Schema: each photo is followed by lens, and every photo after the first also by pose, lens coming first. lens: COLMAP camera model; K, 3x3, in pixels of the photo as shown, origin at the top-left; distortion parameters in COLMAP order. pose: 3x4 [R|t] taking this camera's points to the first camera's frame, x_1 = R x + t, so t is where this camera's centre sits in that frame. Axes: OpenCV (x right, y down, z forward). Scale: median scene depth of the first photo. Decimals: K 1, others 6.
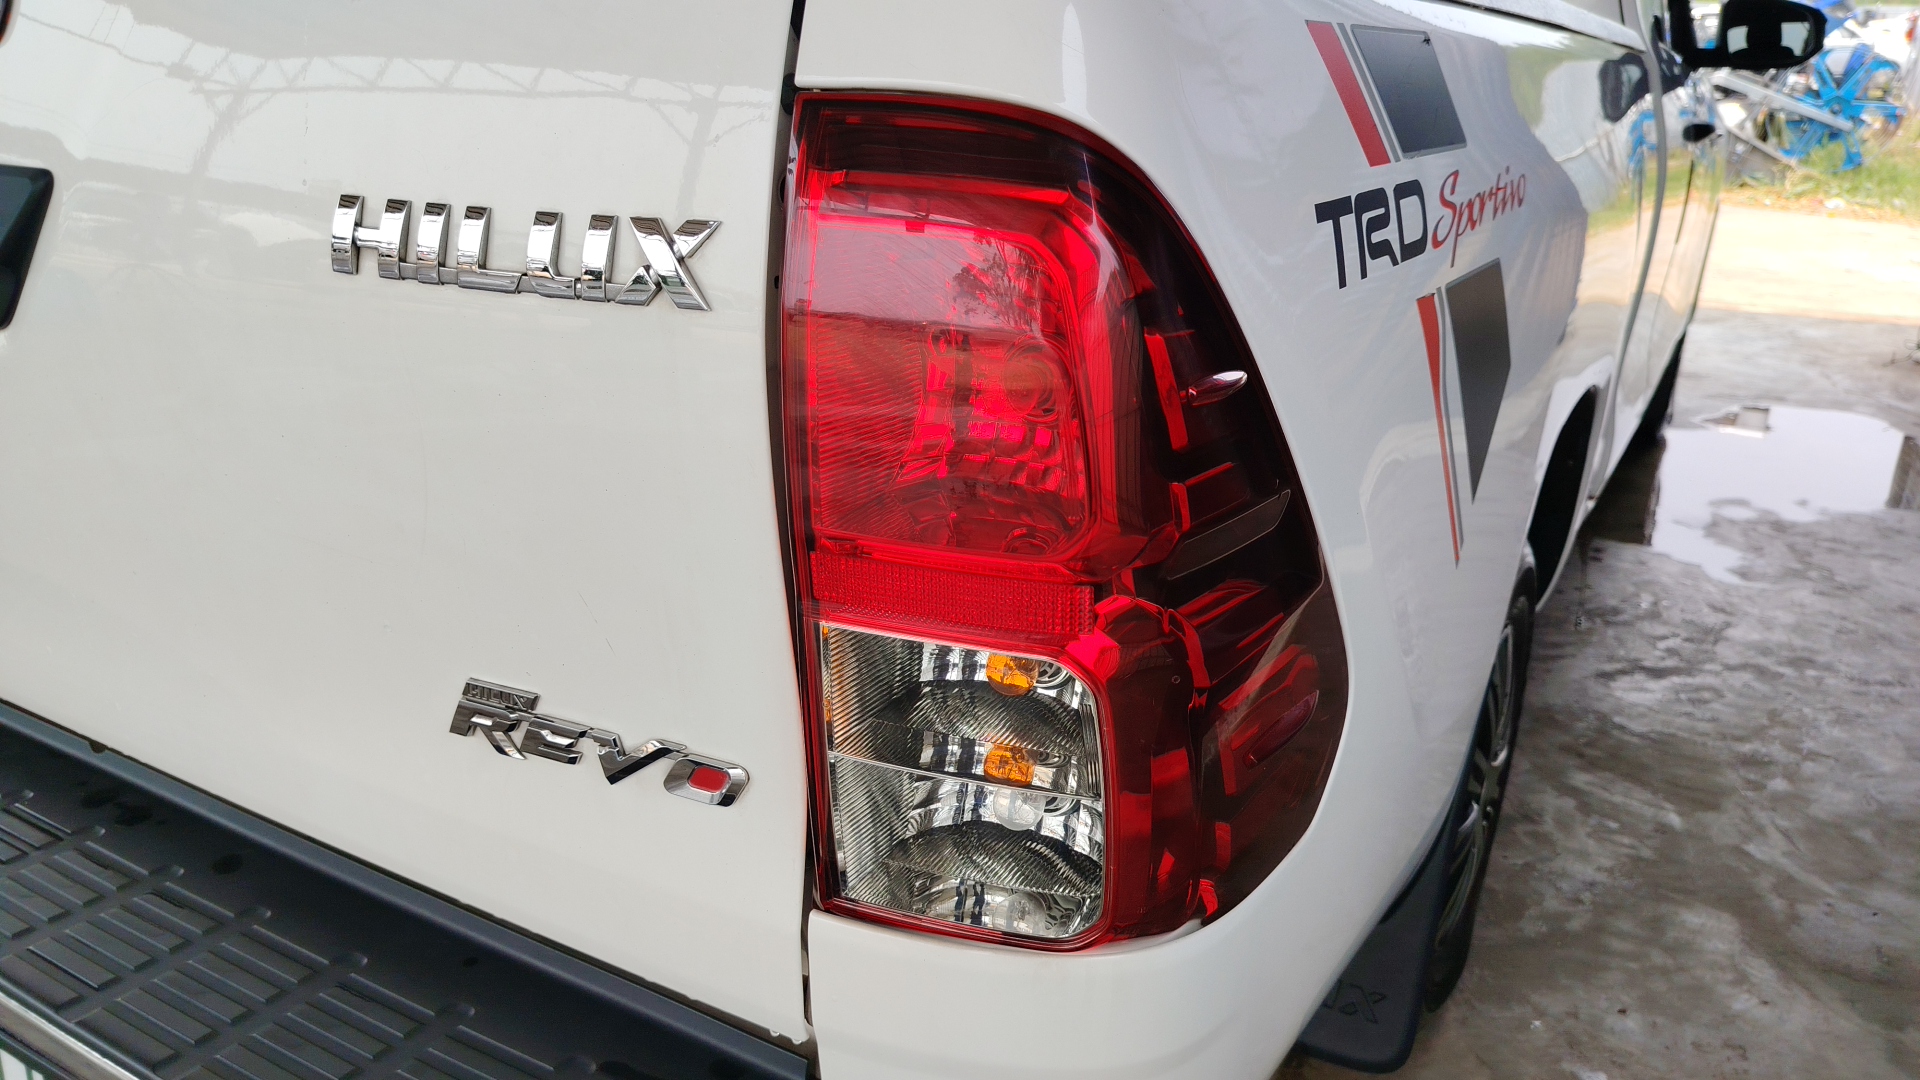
lens RADIAL K [[1399.2, 0, 994.2], [0, 1399.2, 533.1], [0, 0, 1]] dist [0.094946, -0.115861]
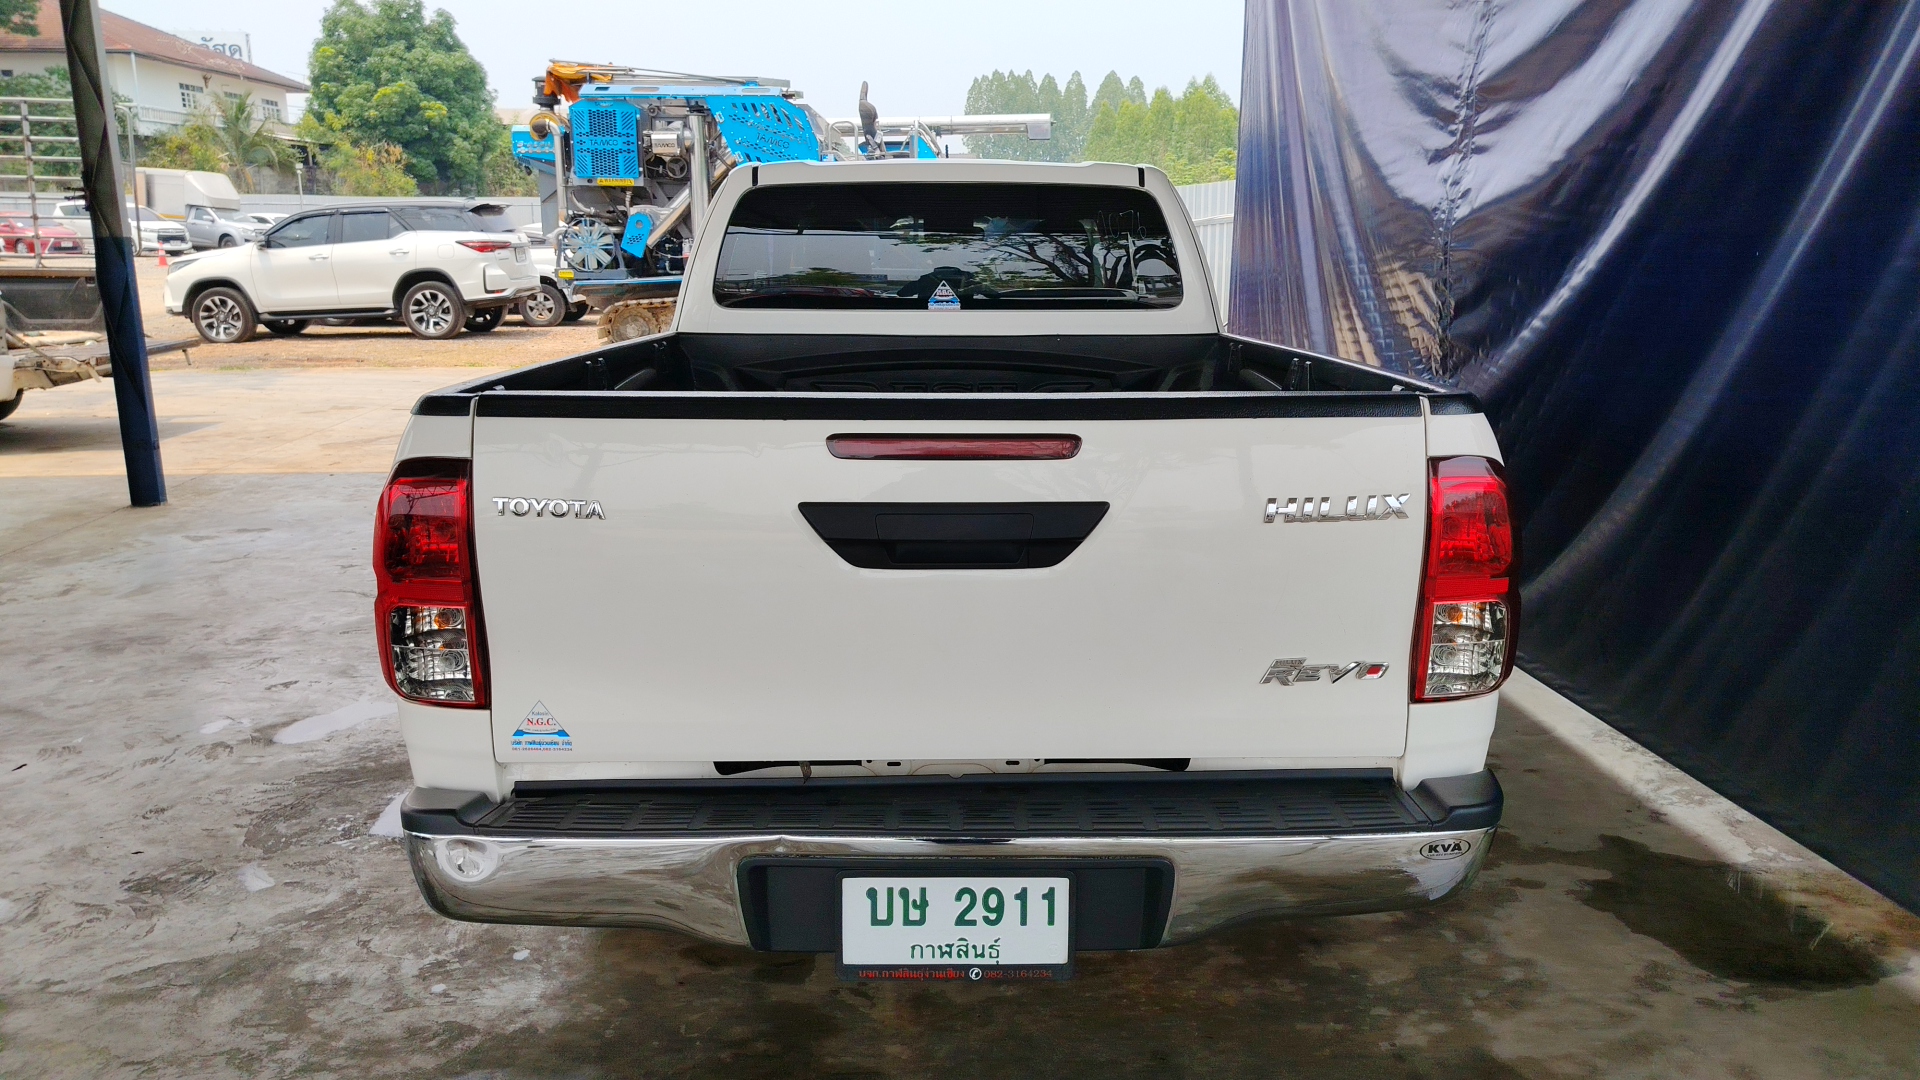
lens RADIAL K [[1392.3, 0, 988.3], [0, 1392.3, 548.3], [0, 0, 1]] dist [0.081827, -0.111467]
pose [[0.863682, -0.135178, 0.485572, -2.239815], [0.188682, 0.980030, -0.062777, -0.049056], [-0.467389, 0.145838, 0.871940, -1.233546]]
